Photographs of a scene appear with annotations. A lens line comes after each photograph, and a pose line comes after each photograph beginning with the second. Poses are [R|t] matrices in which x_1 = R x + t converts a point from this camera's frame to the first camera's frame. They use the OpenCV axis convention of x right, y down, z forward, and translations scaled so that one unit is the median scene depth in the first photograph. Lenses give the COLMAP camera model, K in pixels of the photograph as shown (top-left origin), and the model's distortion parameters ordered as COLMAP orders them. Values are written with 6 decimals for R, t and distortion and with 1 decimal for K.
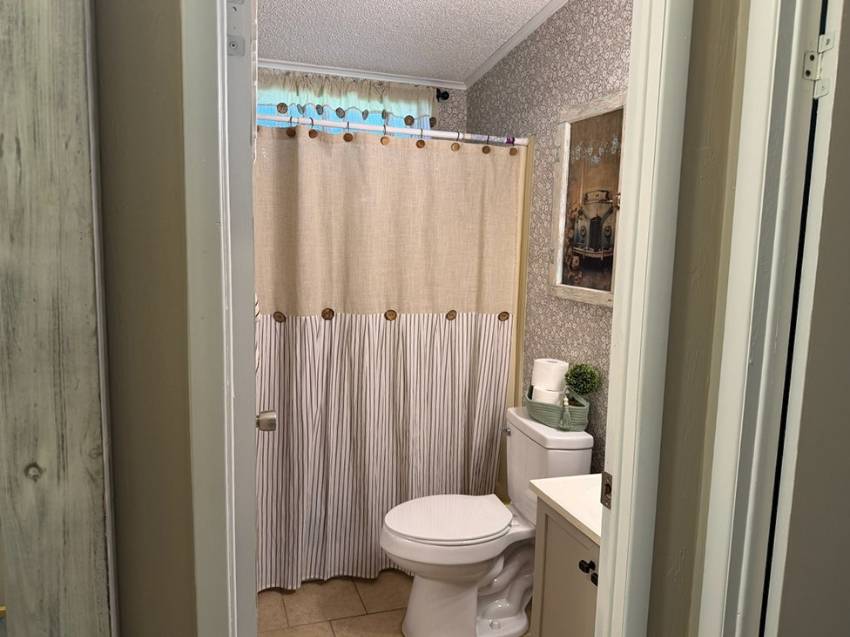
lens RADIAL K [[615.4, 0, 425.0], [0, 615.4, 318.5], [0, 0, 1]] dist [0.182430, -0.253188]
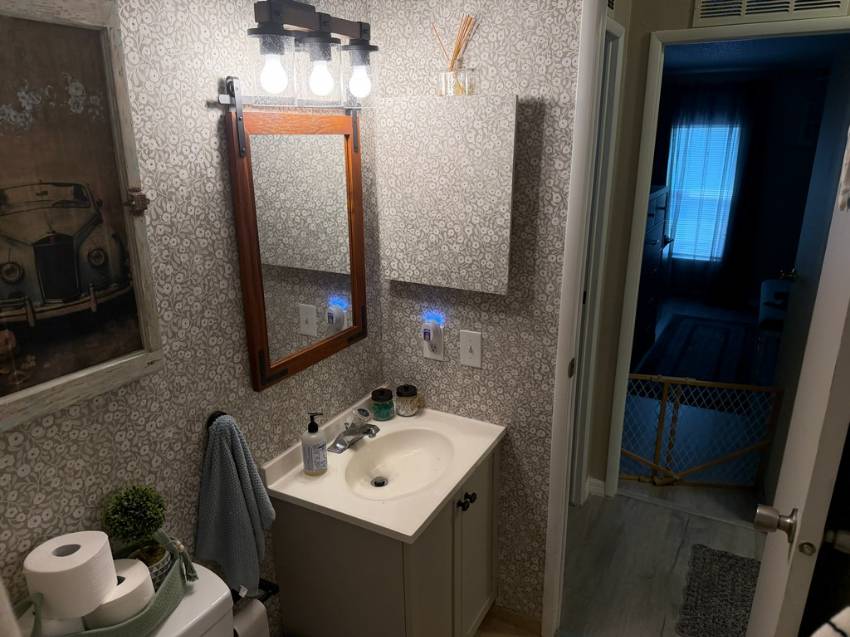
lens RADIAL K [[588.3, 0, 425.0], [0, 588.3, 318.5], [0, 0, 1]] dist [0.127787, -0.212483]
pose [[-0.666303, -0.247110, 0.703546, -0.235132], [0.083755, 0.912723, 0.399902, -0.232914], [-0.740963, 0.325381, -0.587453, 0.940474]]
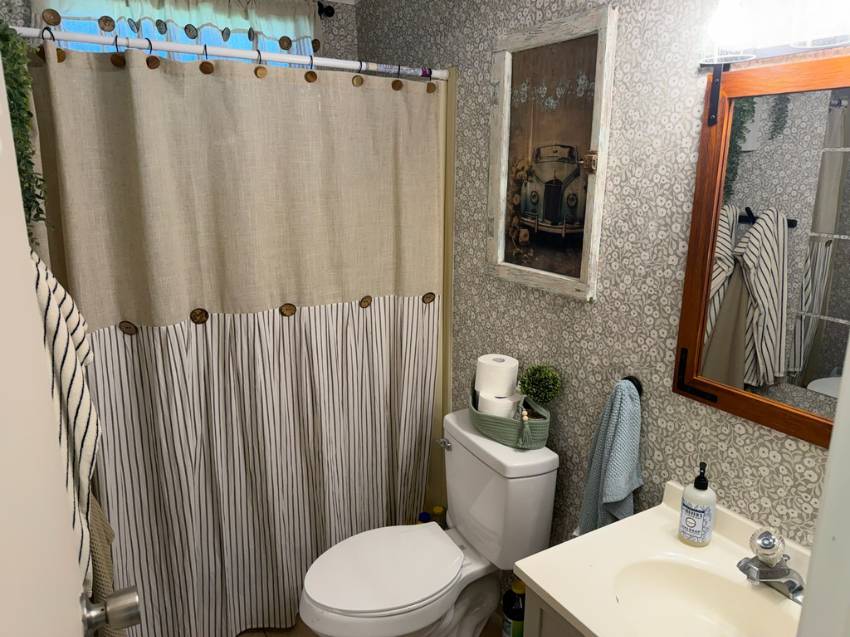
lens RADIAL K [[588.3, 0, 425.0], [0, 588.3, 318.5], [0, 0, 1]] dist [0.127787, -0.212483]
pose [[0.977414, -0.073832, 0.198018, -0.036222], [0.048934, 0.990590, 0.127812, -0.082092], [-0.205591, -0.115236, 0.971830, 0.257245]]
